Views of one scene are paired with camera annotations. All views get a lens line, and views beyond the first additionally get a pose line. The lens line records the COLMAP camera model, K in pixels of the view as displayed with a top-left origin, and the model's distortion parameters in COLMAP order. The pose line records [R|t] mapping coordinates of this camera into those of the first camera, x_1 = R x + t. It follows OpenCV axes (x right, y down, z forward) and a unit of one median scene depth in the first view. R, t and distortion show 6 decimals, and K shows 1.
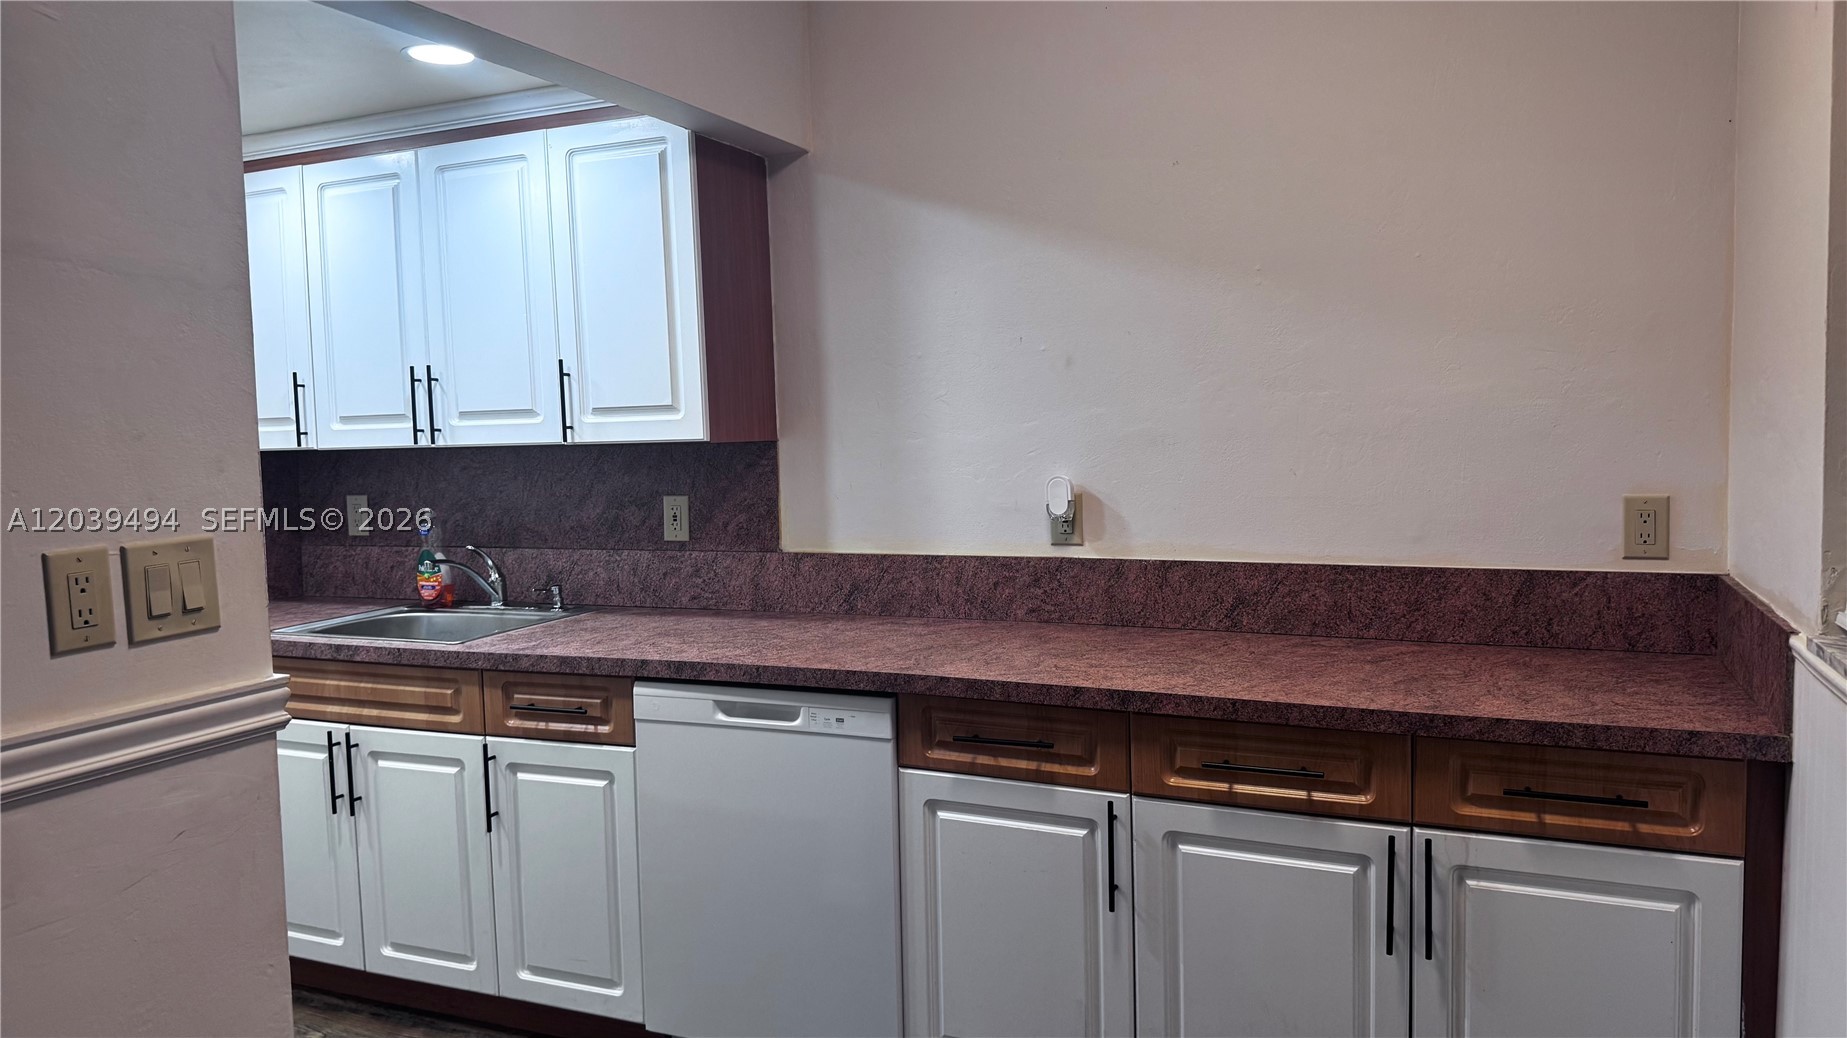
lens RADIAL K [[1340.0, 0, 923.5], [0, 1340.0, 519.0], [0, 0, 1]] dist [0.152332, -0.234397]
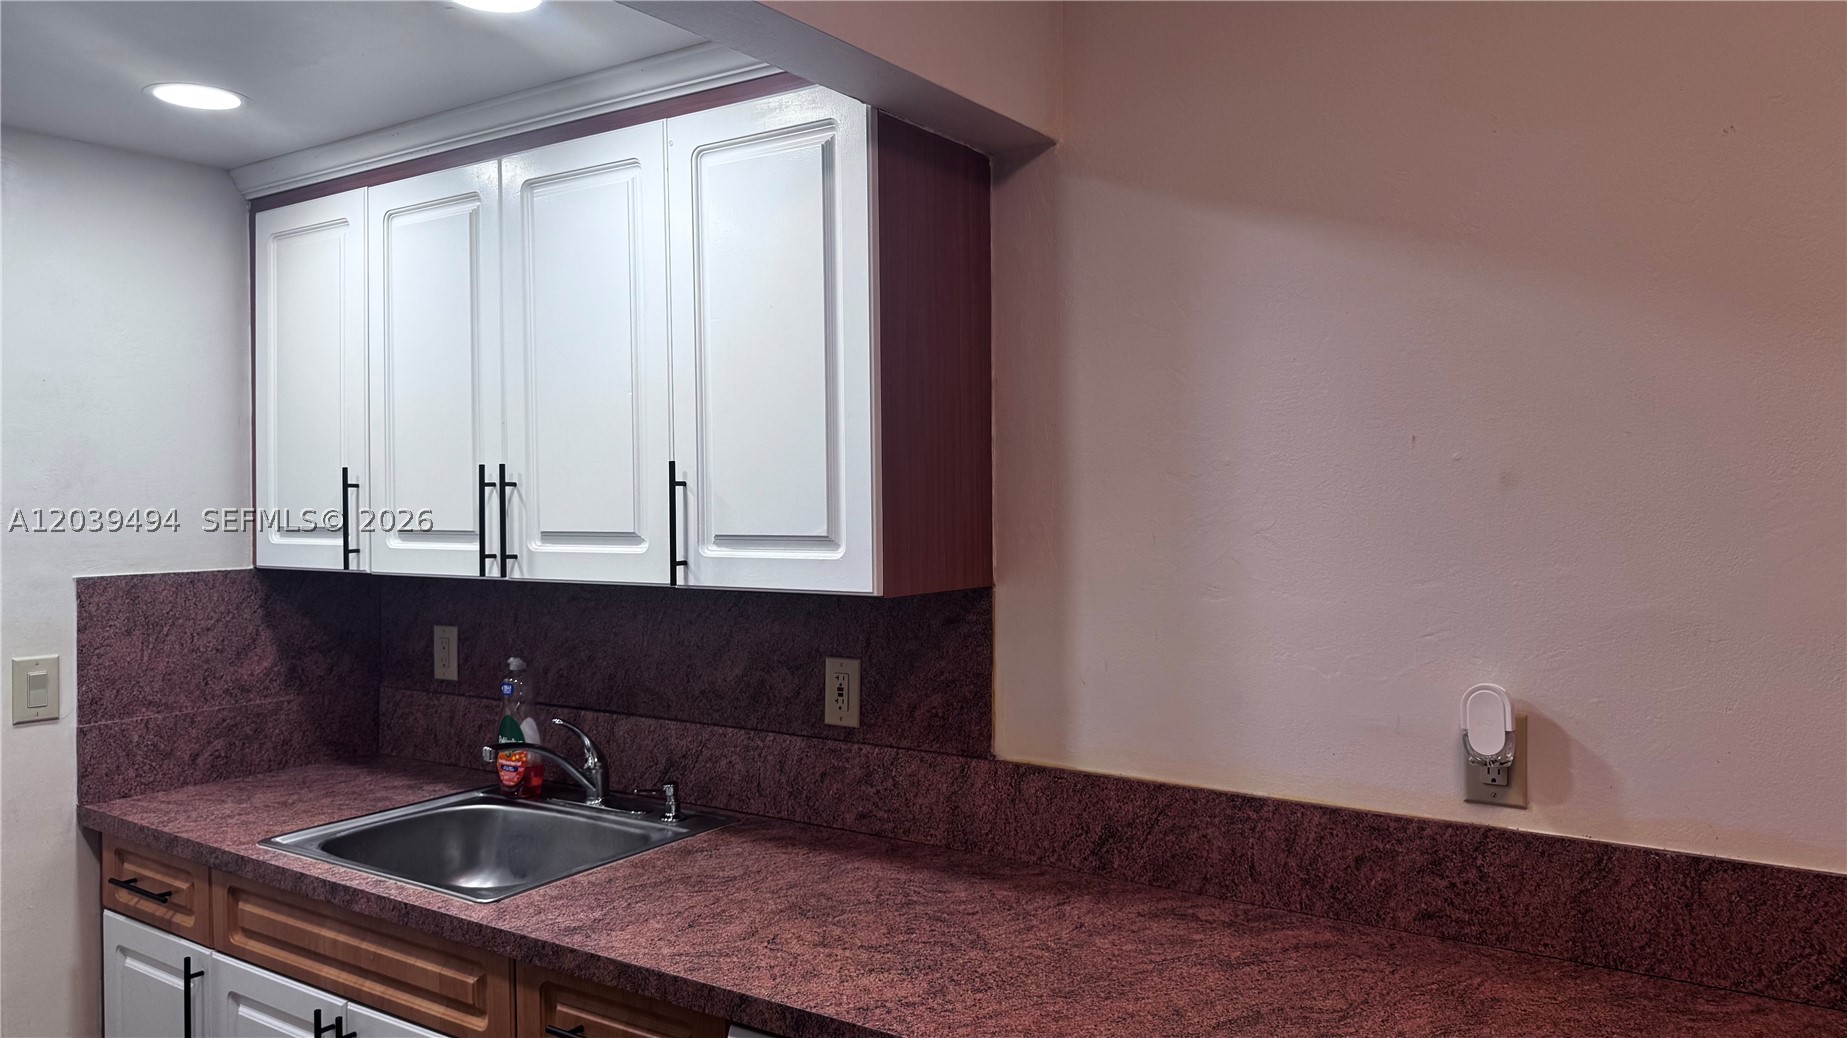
lens RADIAL K [[1340.0, 0, 923.5], [0, 1340.0, 519.0], [0, 0, 1]] dist [0.152332, -0.234397]
pose [[0.983918, 0.025760, -0.176751, -0.028330], [-0.033591, 0.998575, -0.041457, -0.063142], [0.175432, 0.046728, 0.983382, 0.357289]]
